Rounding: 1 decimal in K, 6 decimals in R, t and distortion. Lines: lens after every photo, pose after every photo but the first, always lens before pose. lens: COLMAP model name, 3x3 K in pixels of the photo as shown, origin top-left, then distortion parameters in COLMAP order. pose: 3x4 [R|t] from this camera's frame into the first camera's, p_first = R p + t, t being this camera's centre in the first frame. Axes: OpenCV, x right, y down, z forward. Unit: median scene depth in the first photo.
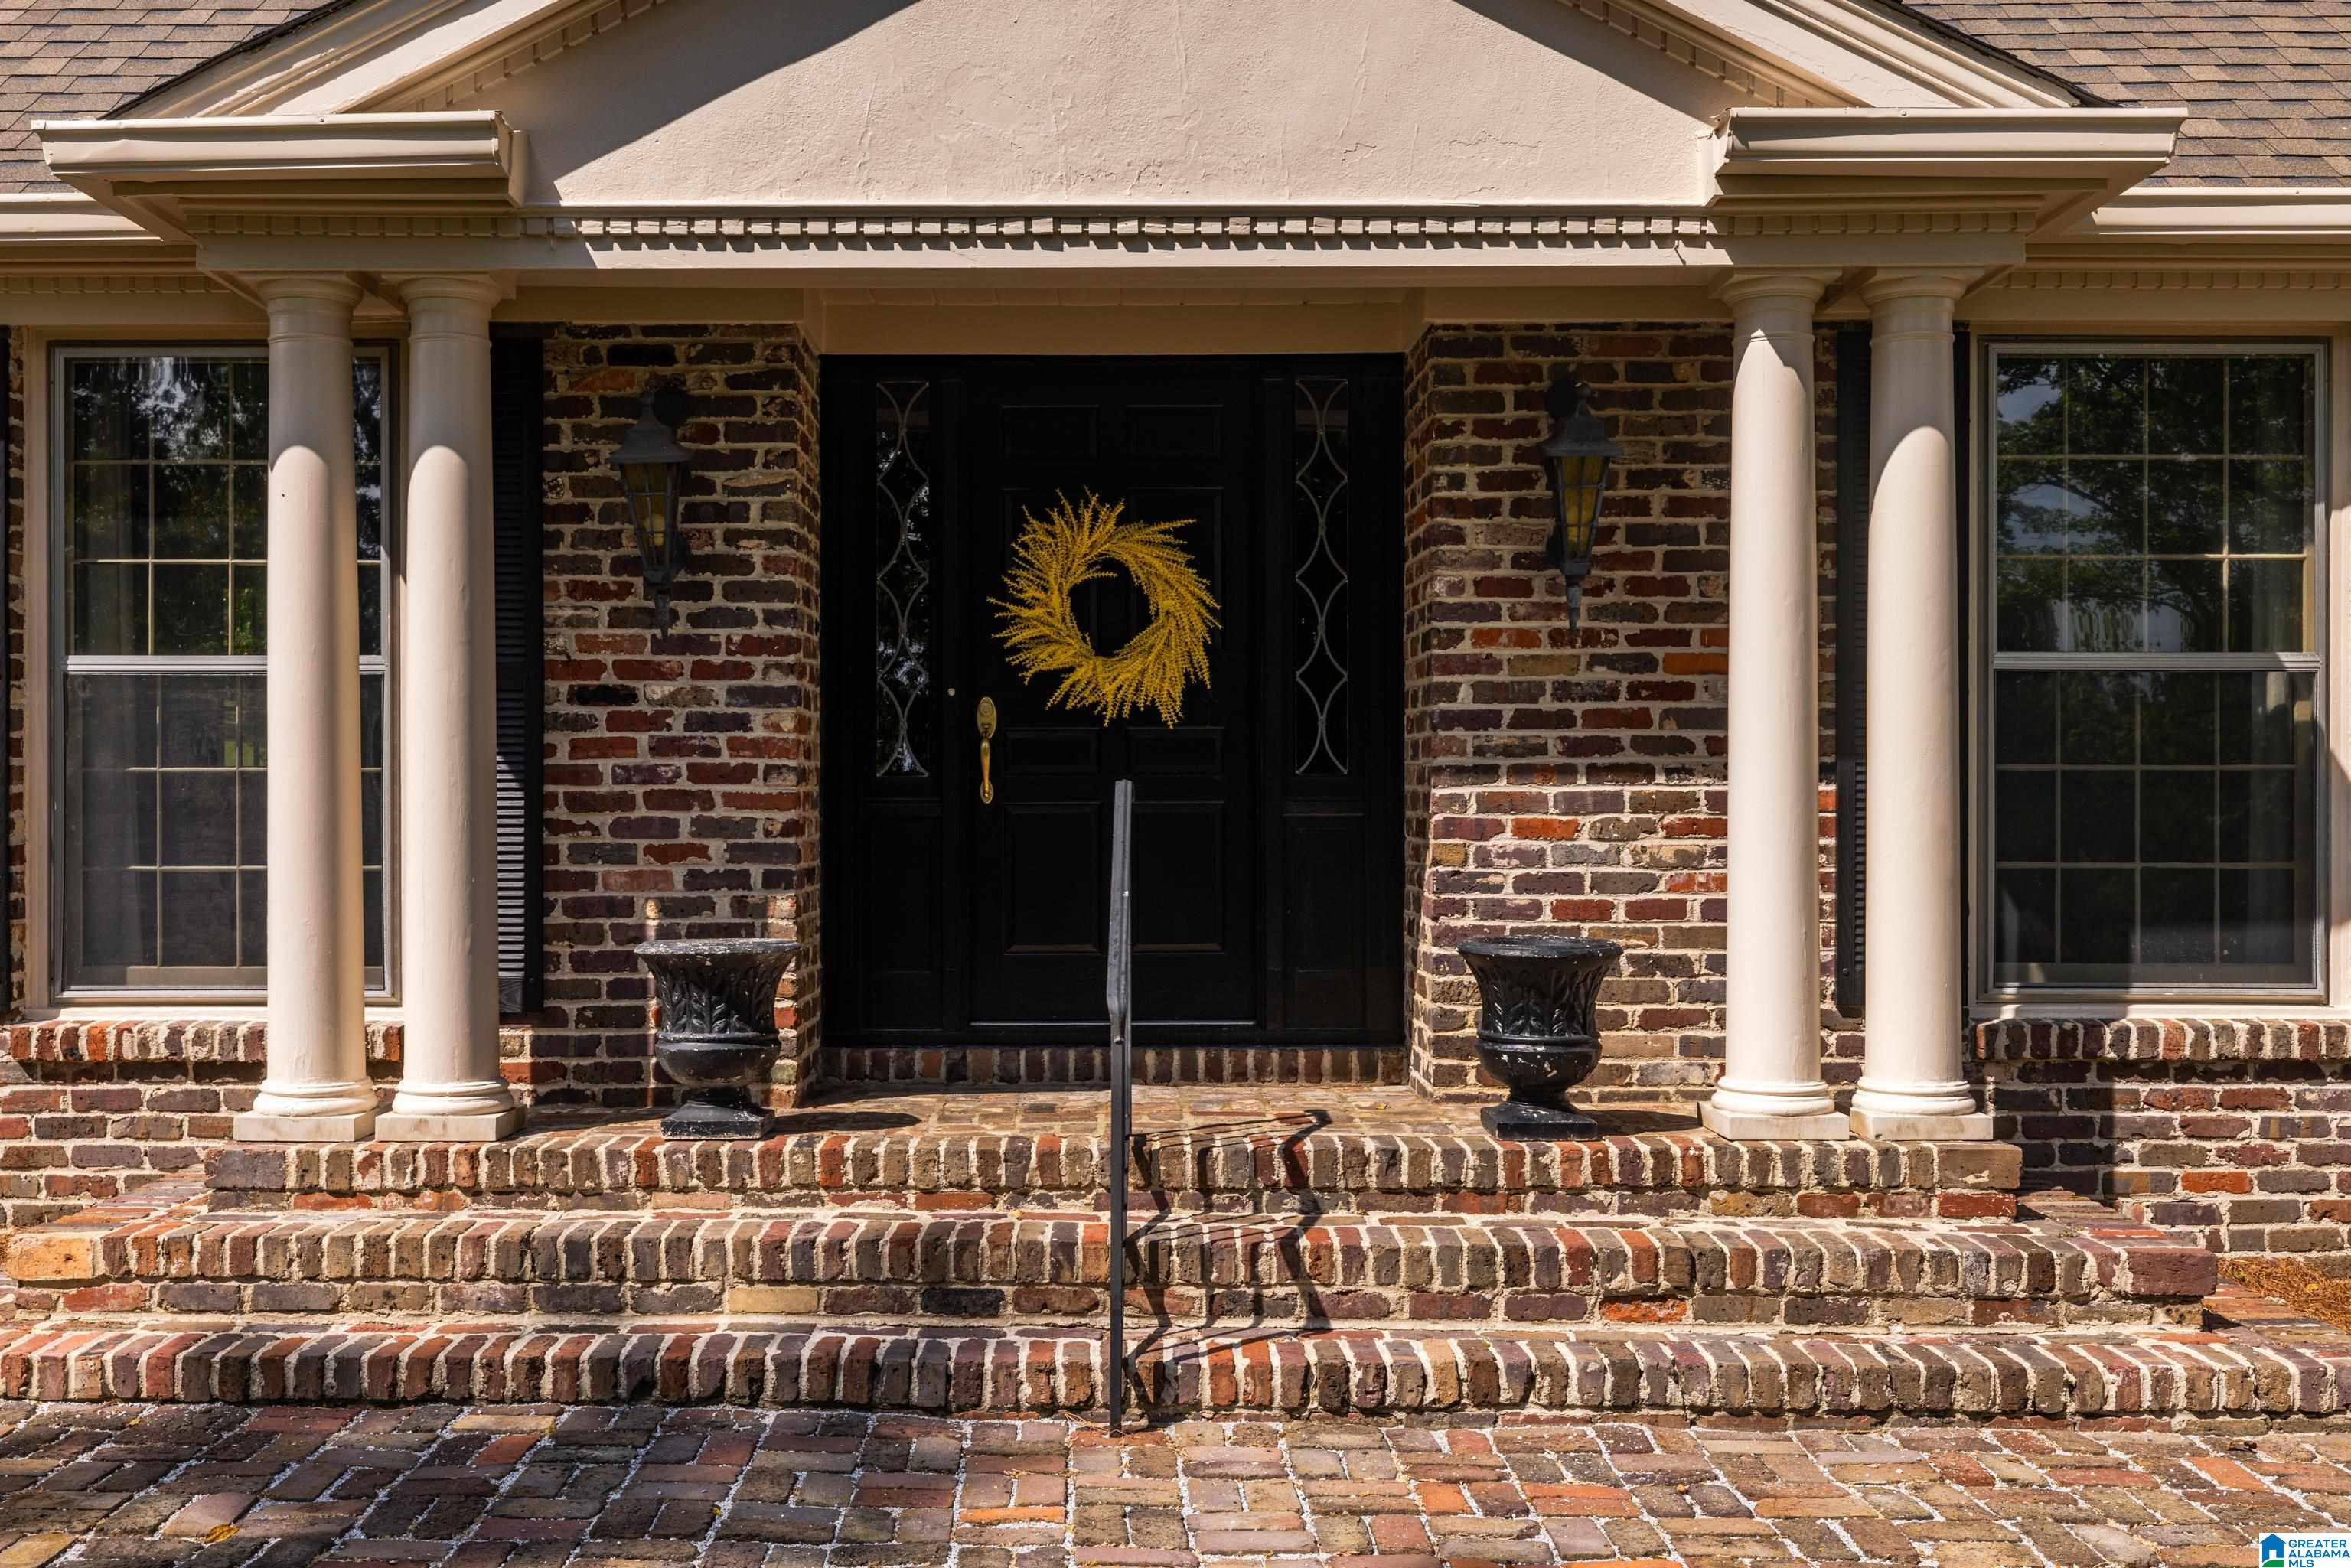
lens RADIAL K [[2310.2, 0, 1142.9], [0, 2310.2, 716.0], [0, 0, 1]] dist [0.001131, 0.000753]
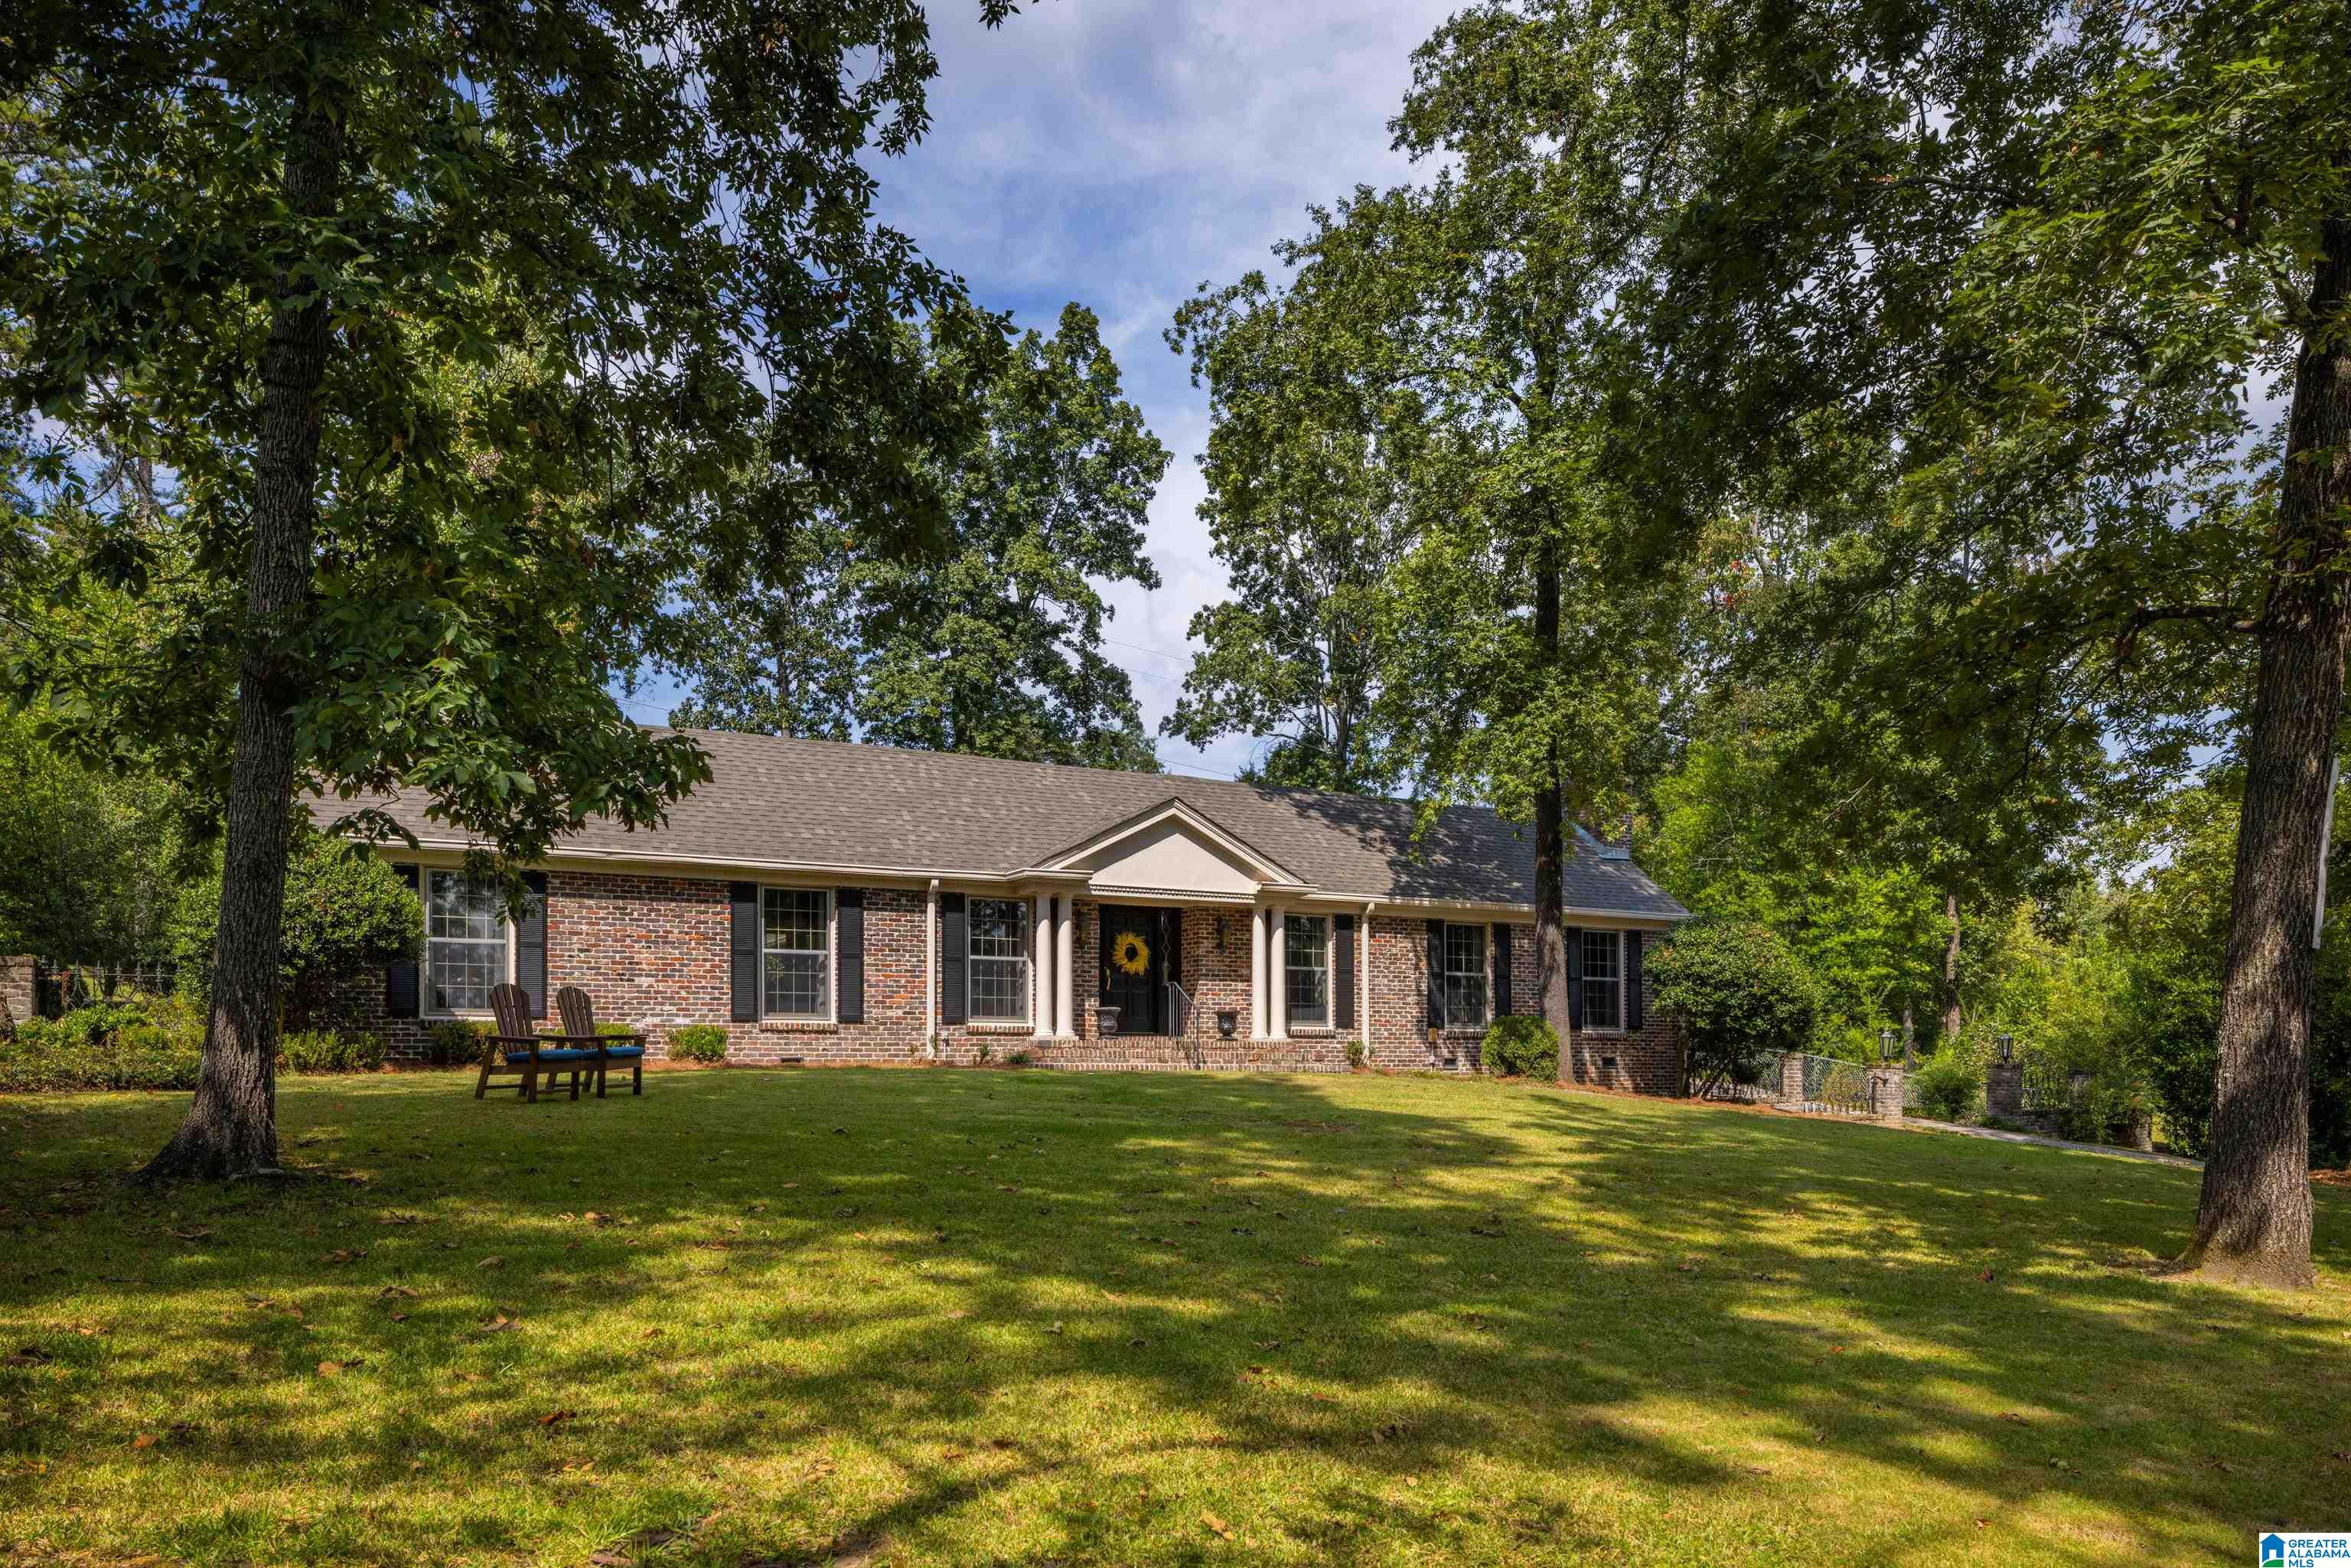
lens RADIAL K [[1611.6, 0, 1175.5], [0, 1611.6, 784.0], [0, 0, 1]] dist [0.000162, -0.000063]
pose [[0.877649, 0.083681, 0.471943, -2.014455], [-0.014030, 0.988705, -0.149218, 0.141888], [-0.479099, 0.124339, 0.868910, -2.725825]]
